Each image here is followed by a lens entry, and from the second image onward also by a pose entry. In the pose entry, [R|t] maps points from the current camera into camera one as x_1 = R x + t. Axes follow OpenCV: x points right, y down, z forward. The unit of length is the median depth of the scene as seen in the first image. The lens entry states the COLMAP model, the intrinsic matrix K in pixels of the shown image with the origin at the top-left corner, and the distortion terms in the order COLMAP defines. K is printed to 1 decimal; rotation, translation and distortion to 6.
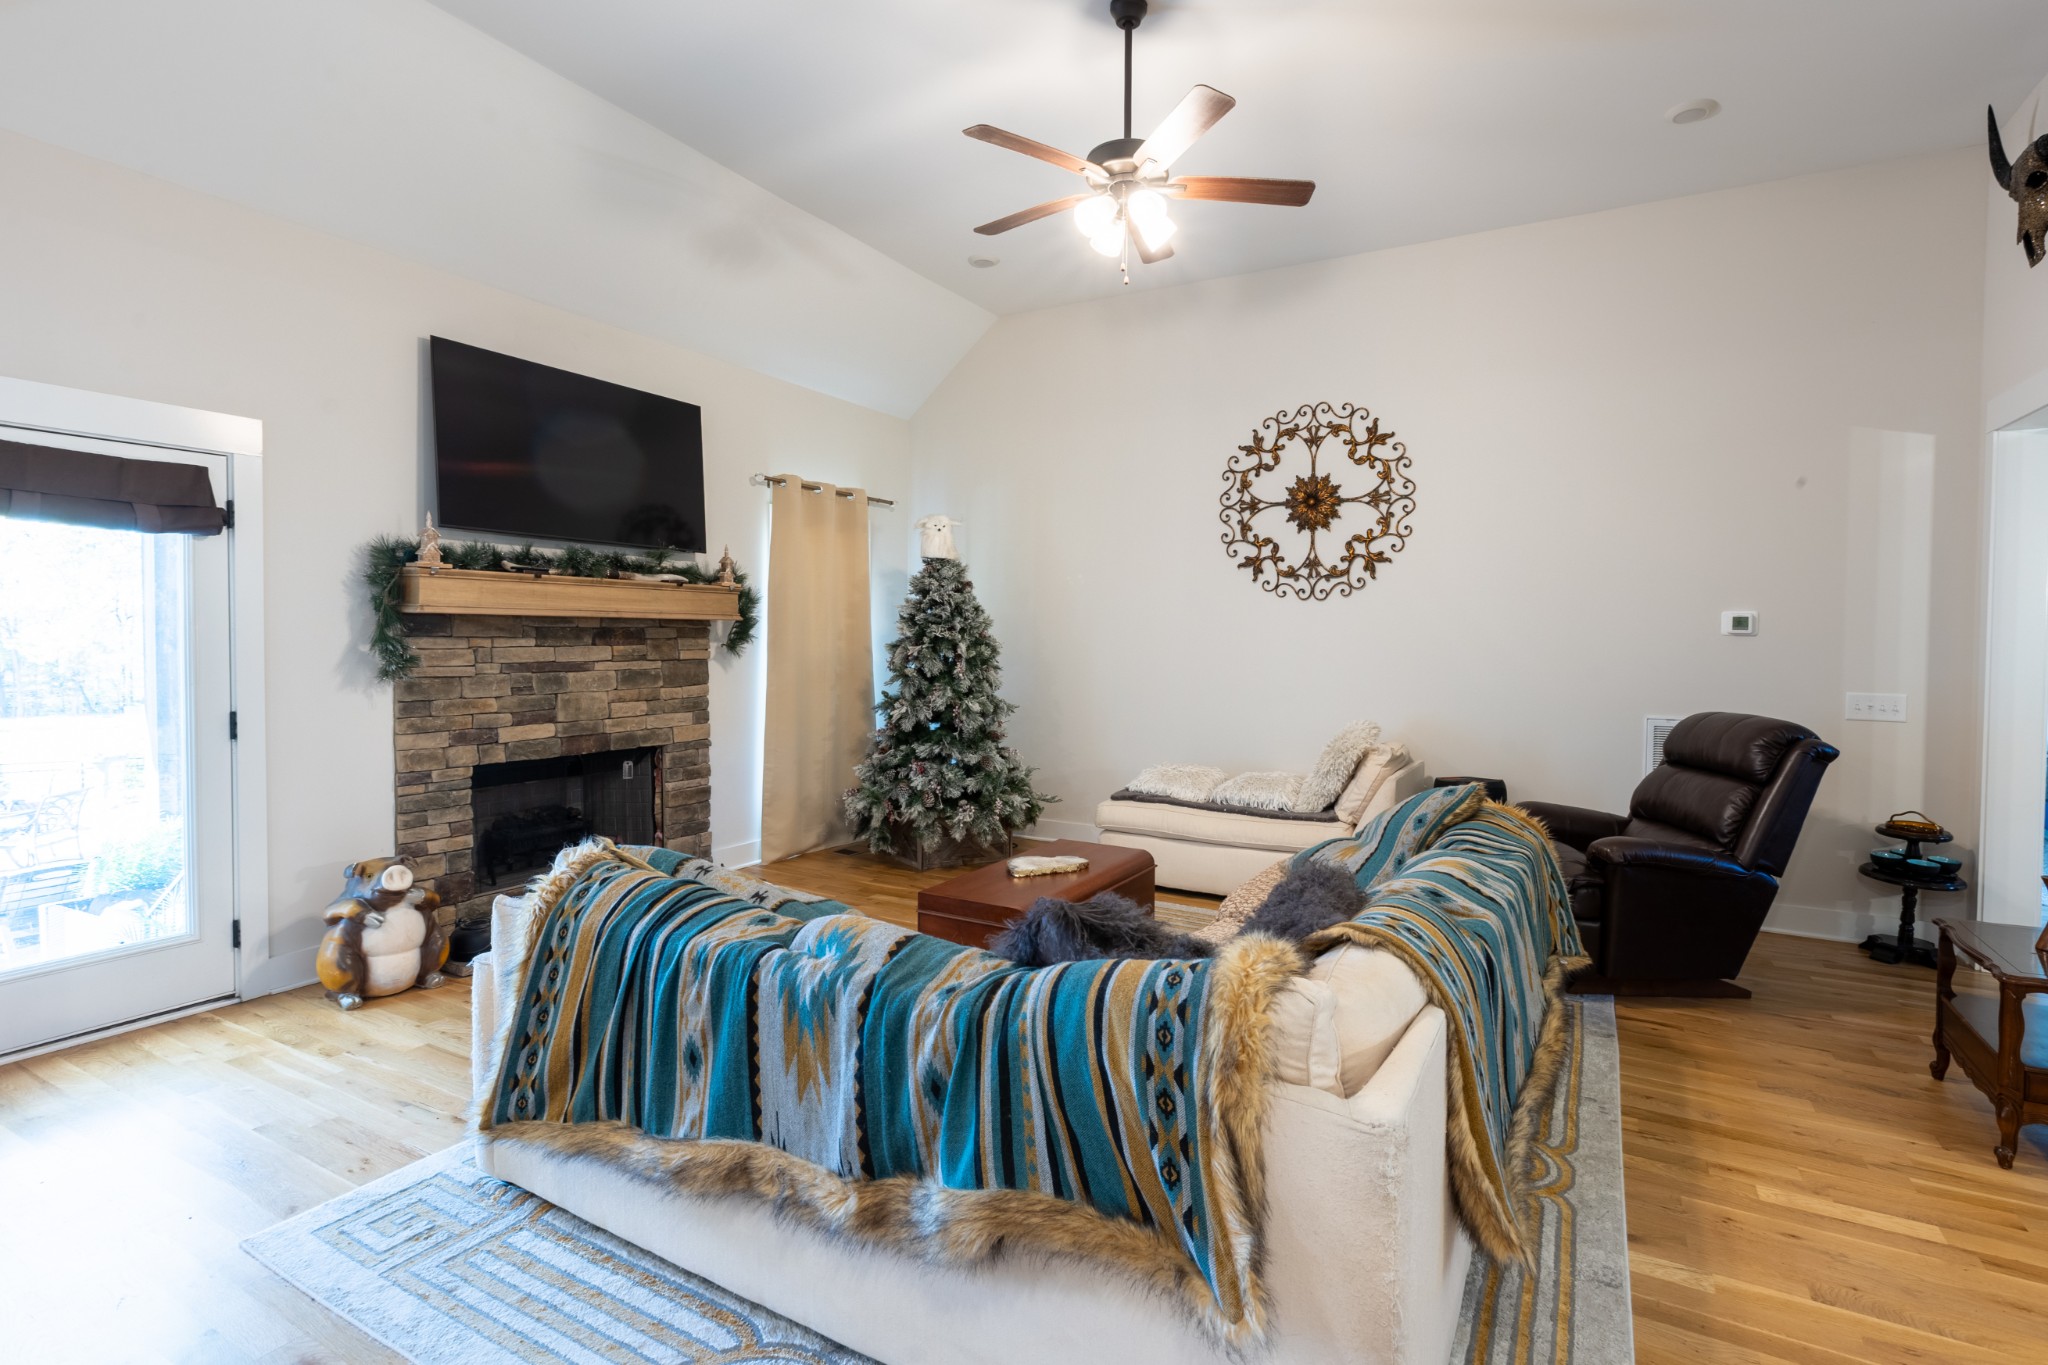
lens RADIAL K [[993.4, 0, 1055.5], [0, 993.4, 657.0], [0, 0, 1]] dist [-0.000292, 0.000232]
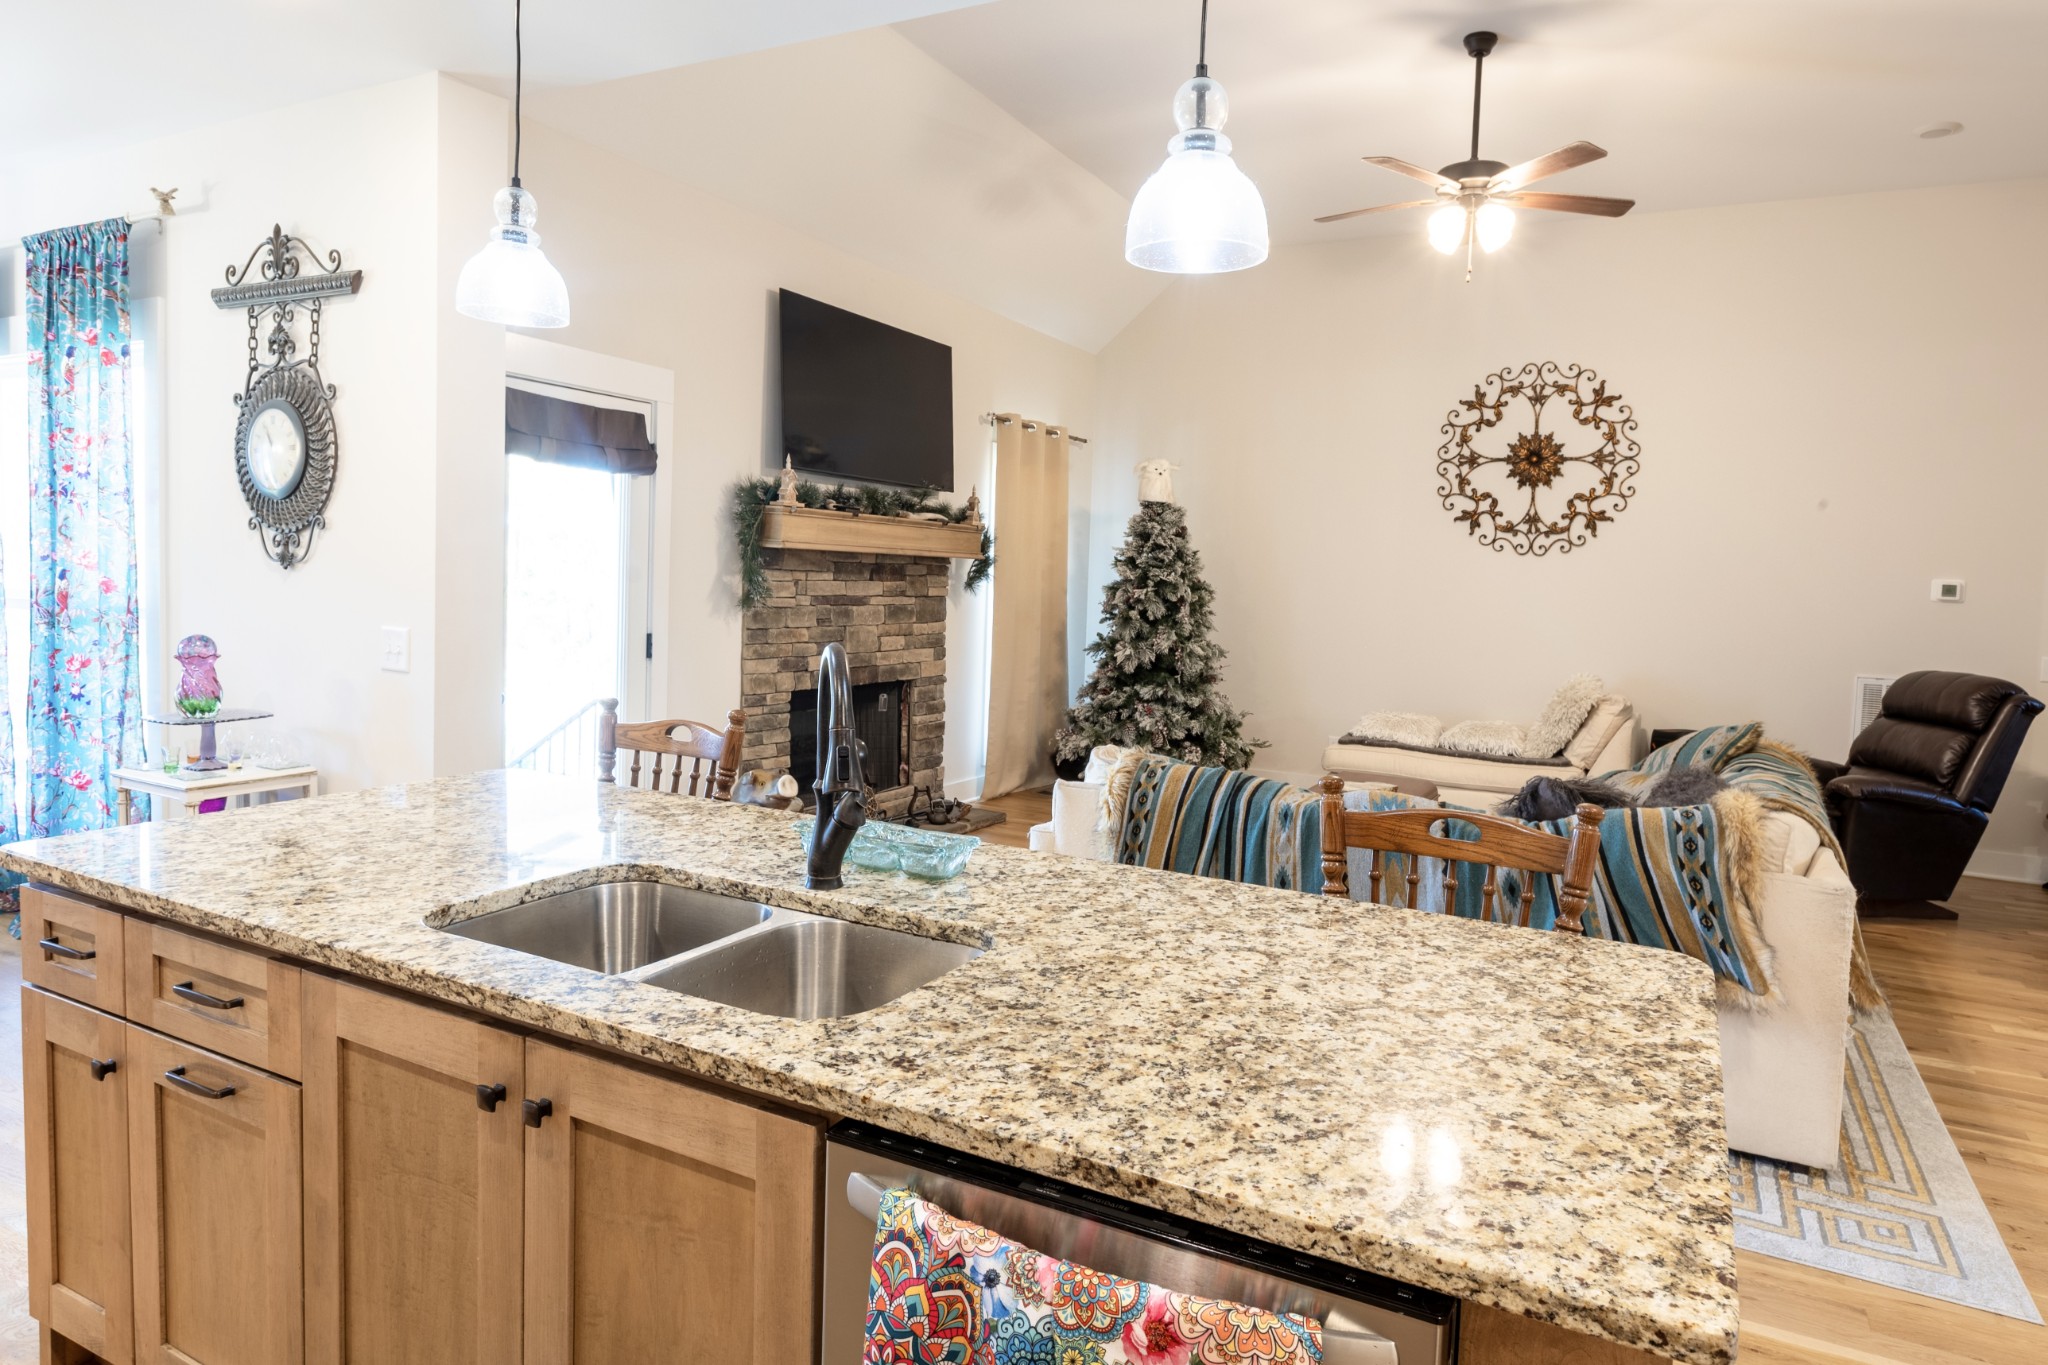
lens RADIAL K [[1224.3, 0, 1071.4], [0, 1224.3, 633.8], [0, 0, 1]] dist [-0.001113, -0.004938]
pose [[0.999035, 0.027296, 0.034423, -0.271790], [-0.028190, 0.999271, 0.025740, 0.004710], [-0.033695, -0.026685, 0.999076, -0.261594]]
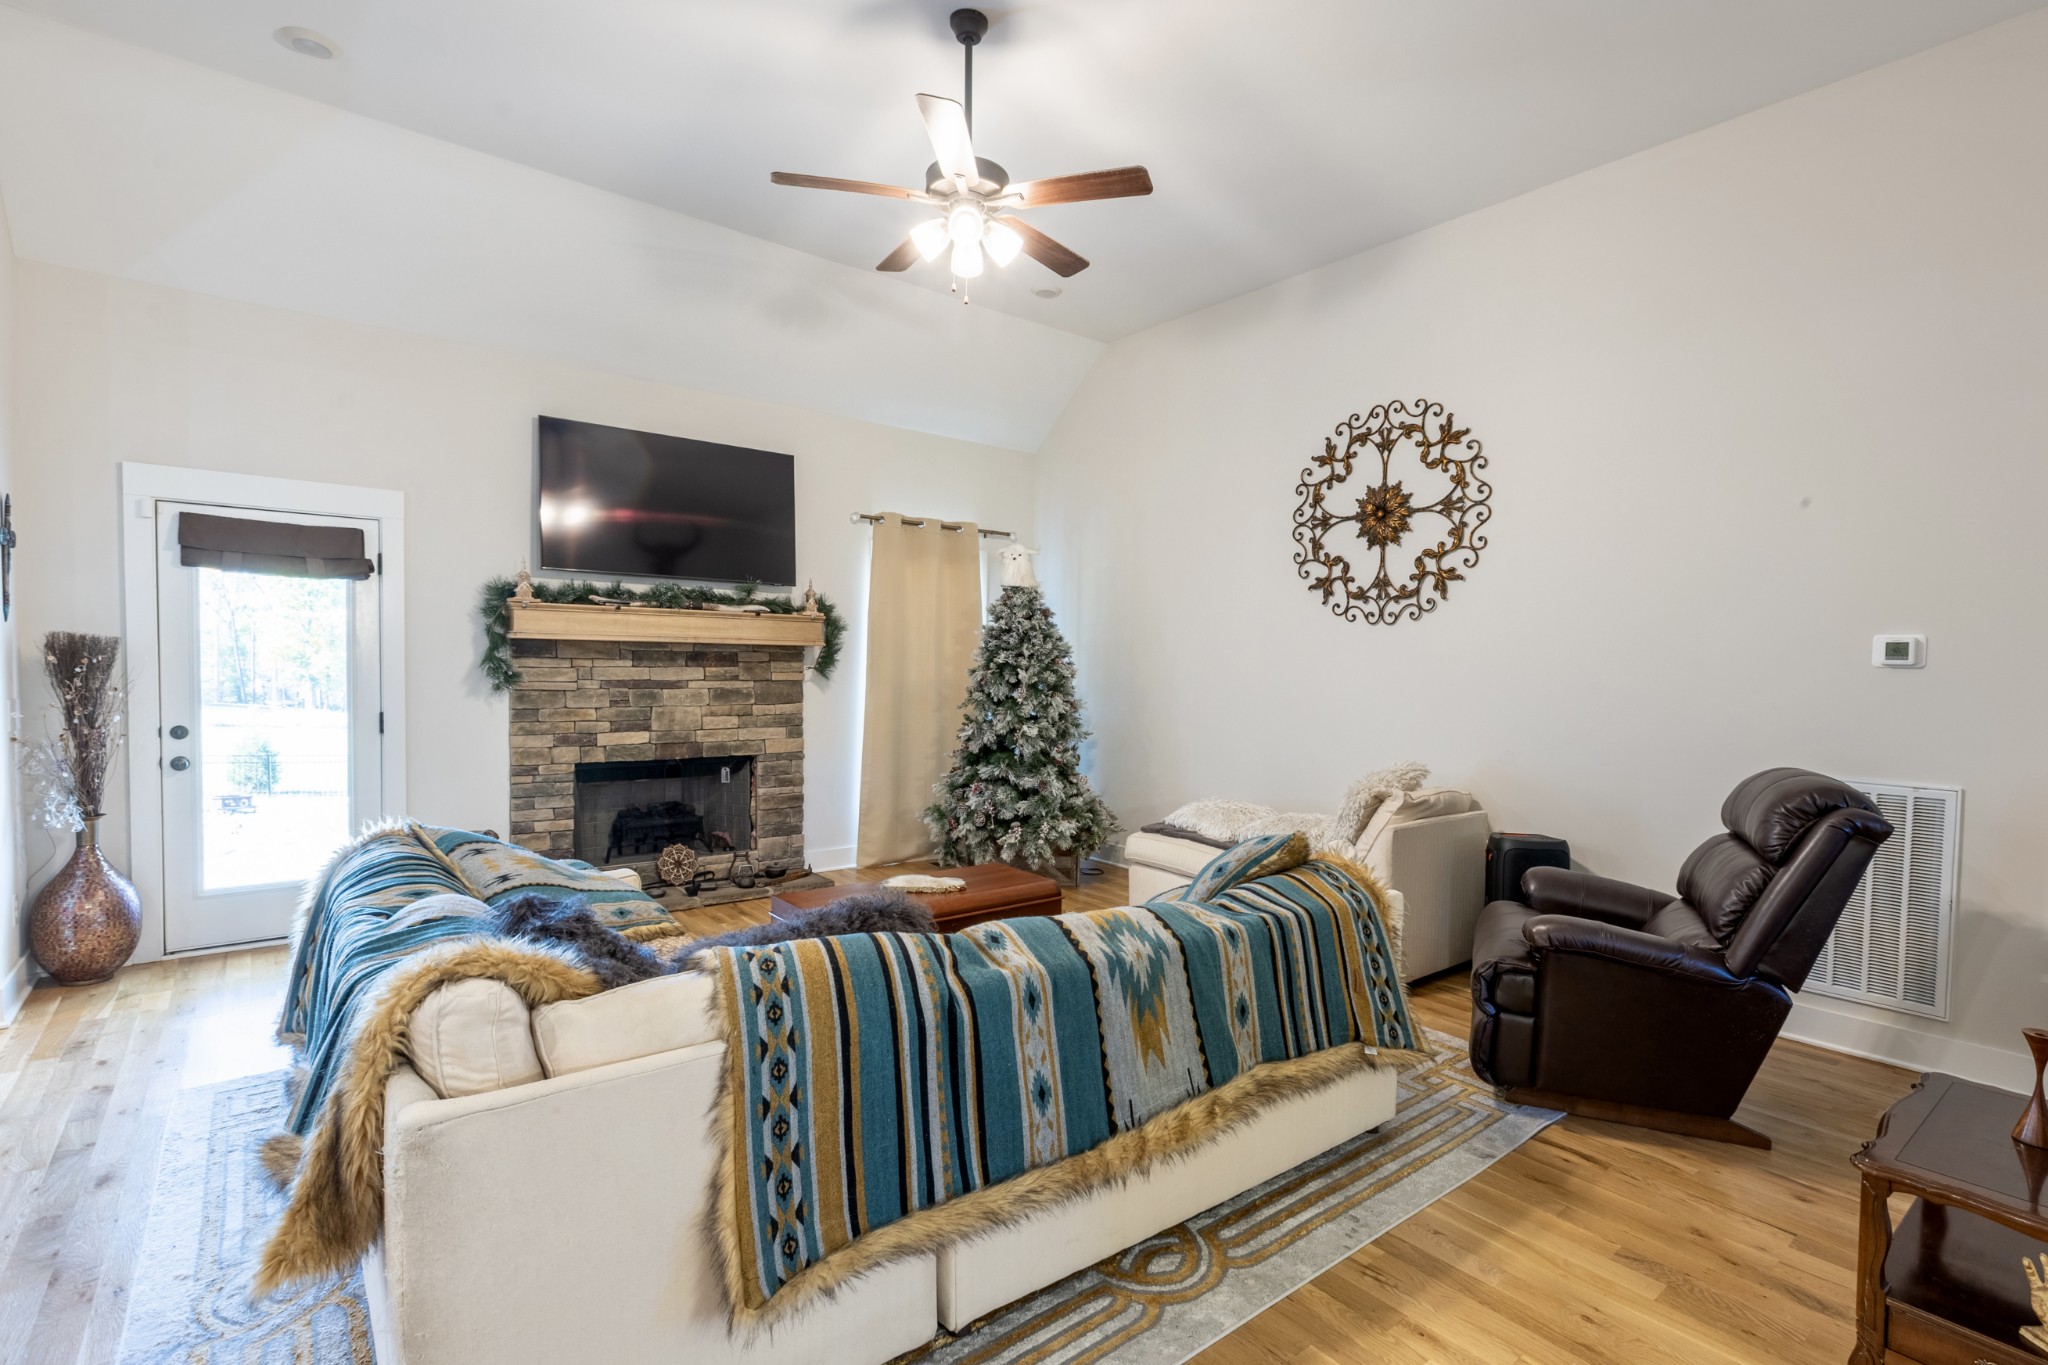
lens RADIAL K [[980.5, 0, 1050.5], [0, 980.5, 691.4], [0, 0, 1]] dist [-0.001399, 0.000734]
pose [[0.926995, 0.018917, -0.374596, 0.334441], [-0.017357, 0.999821, 0.007538, 0.001149], [0.374672, -0.000486, 0.927157, 0.079924]]
